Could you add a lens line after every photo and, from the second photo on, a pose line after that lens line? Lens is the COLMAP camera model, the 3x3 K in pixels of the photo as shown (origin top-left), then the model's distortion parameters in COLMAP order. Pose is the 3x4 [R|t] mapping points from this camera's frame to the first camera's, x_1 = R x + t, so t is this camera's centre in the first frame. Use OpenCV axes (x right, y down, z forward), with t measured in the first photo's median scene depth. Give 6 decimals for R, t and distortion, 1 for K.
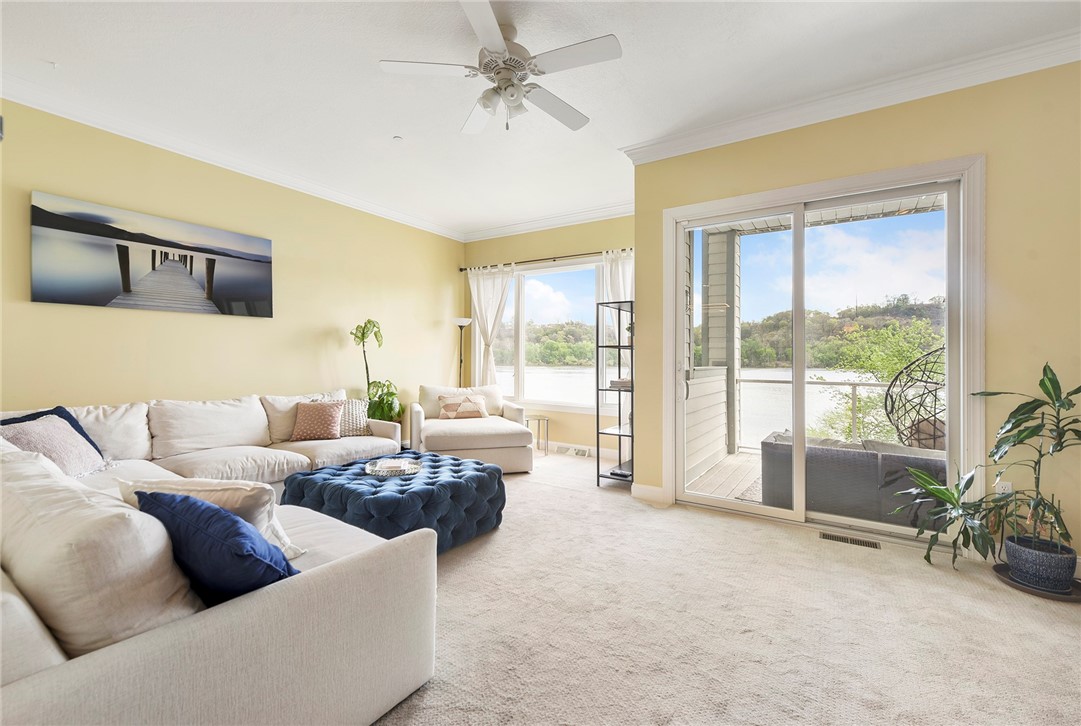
lens RADIAL K [[472.5, 0, 511.8], [0, 472.5, 349.1], [0, 0, 1]] dist [0.008383, -0.000011]
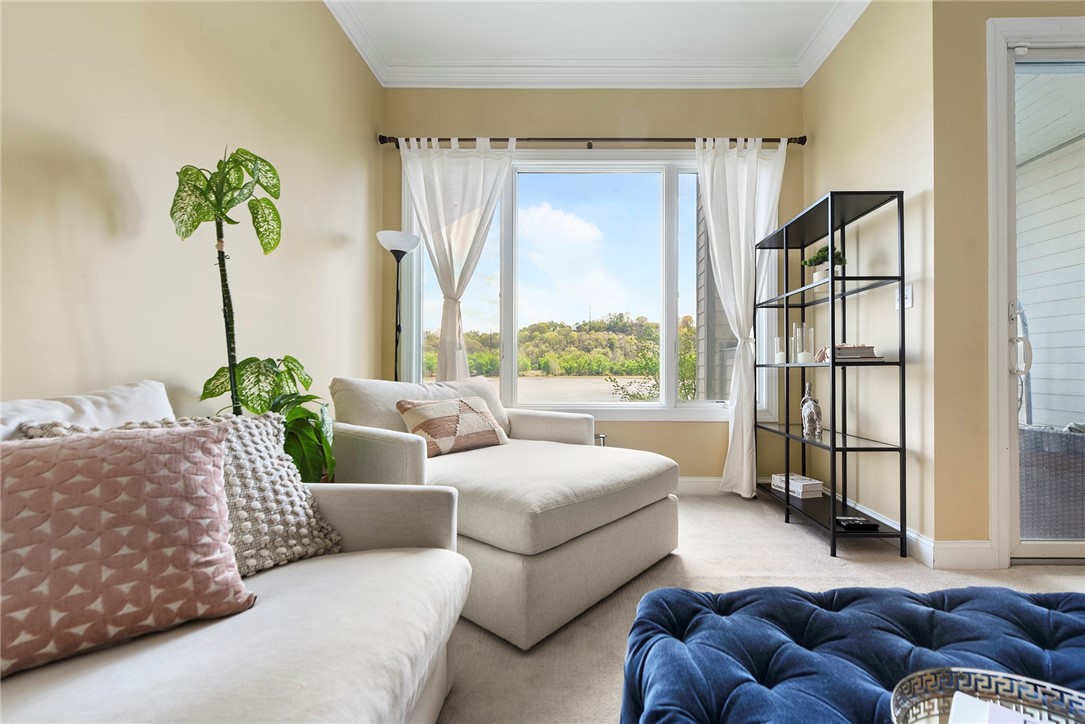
lens RADIAL K [[469.7, 0, 497.5], [0, 469.7, 366.6], [0, 0, 1]] dist [0.005302, 0.000093]
pose [[0.830960, 0.000987, 0.556331, -0.318661], [0.000116, 0.999998, -0.001947, 0.071605], [-0.556332, 0.001682, 0.830959, 0.631322]]
